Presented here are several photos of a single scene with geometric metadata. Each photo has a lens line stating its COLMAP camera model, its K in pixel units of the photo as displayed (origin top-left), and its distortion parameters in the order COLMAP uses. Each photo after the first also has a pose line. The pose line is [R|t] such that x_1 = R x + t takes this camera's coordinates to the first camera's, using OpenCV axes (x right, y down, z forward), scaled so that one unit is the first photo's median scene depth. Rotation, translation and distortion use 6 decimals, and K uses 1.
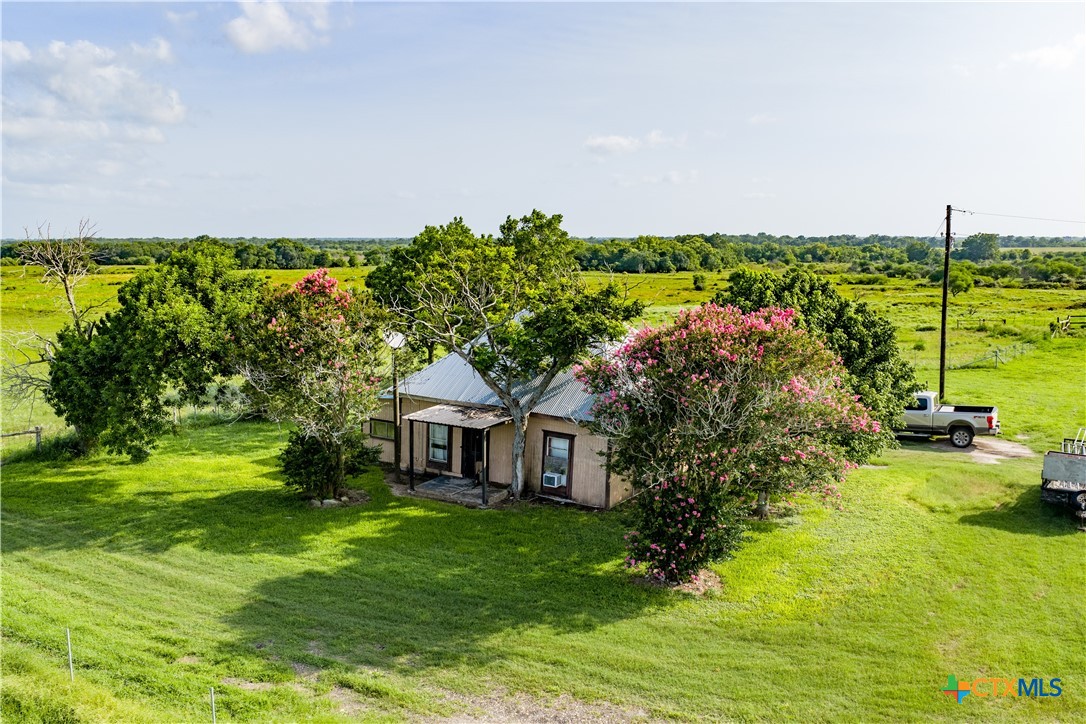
lens RADIAL K [[896.8, 0, 542.0], [0, 896.8, 355.0], [0, 0, 1]] dist [0.016318, -0.024719]
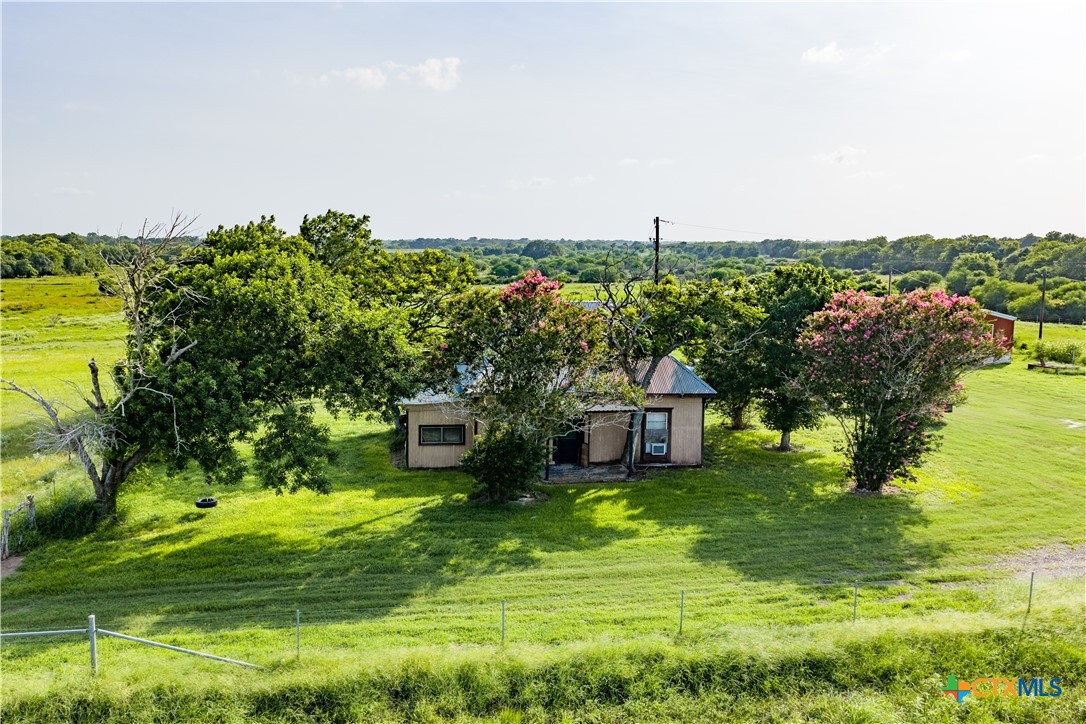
lens RADIAL K [[896.8, 0, 543.2], [0, 896.8, 366.9], [0, 0, 1]] dist [0.016318, -0.024719]
pose [[0.754615, -0.084437, 0.650713, -0.496022], [0.077104, 0.996226, 0.039855, -0.014593], [-0.651622, 0.020097, 0.758277, 0.122365]]
